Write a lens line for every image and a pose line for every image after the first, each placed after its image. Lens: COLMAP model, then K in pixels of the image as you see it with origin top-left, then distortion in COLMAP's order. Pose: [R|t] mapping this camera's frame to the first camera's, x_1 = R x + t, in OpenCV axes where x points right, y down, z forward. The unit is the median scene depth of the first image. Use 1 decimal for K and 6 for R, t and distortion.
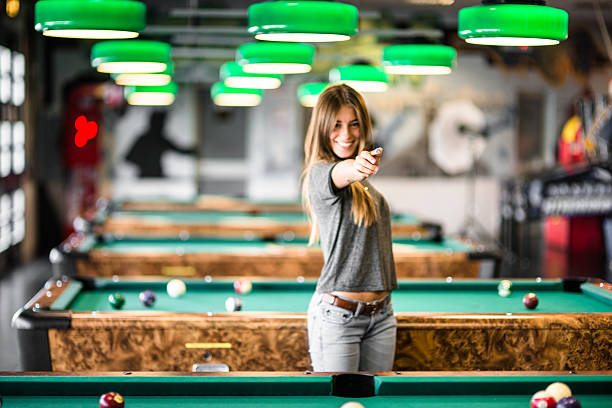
lens RADIAL K [[1519.7, 0, 305.9], [0, 1519.7, 203.8], [0, 0, 1]] dist [0.038148, -0.500564]
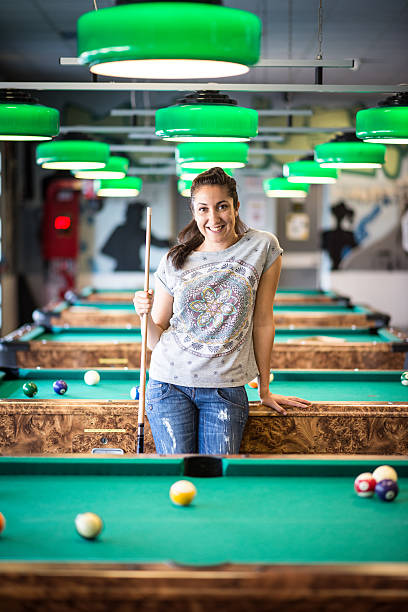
lens RADIAL K [[1519.7, 0, 203.1], [0, 1519.7, 328.7], [0, 0, 1]] dist [0.038148, -0.500564]
pose [[0.997063, 0.001251, -0.076573, 0.085699], [0.000546, 0.999725, 0.023444, -0.003687], [0.076581, -0.023417, 0.996788, -0.059753]]
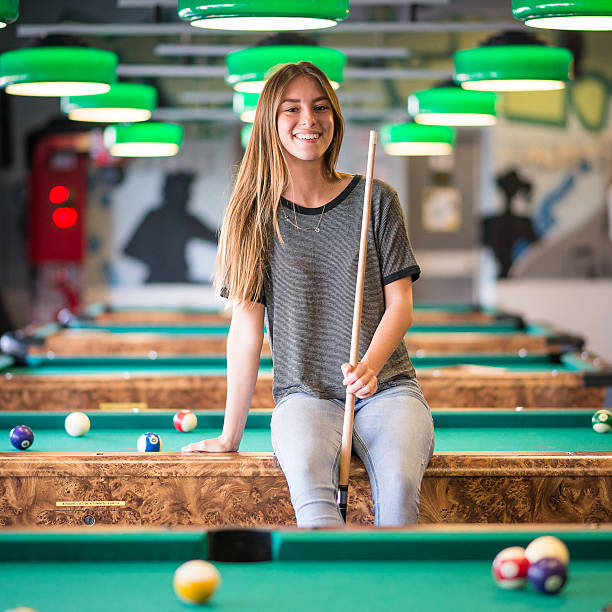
lens RADIAL K [[2426.8, 0, 305.3], [0, 2426.8, 353.8], [0, 0, 1]] dist [0.004127, 2.215937]
pose [[0.997031, -0.009030, -0.076464, 0.102926], [0.009552, 0.999933, 0.006464, 0.024322], [0.076401, -0.007175, 0.997051, -0.008246]]
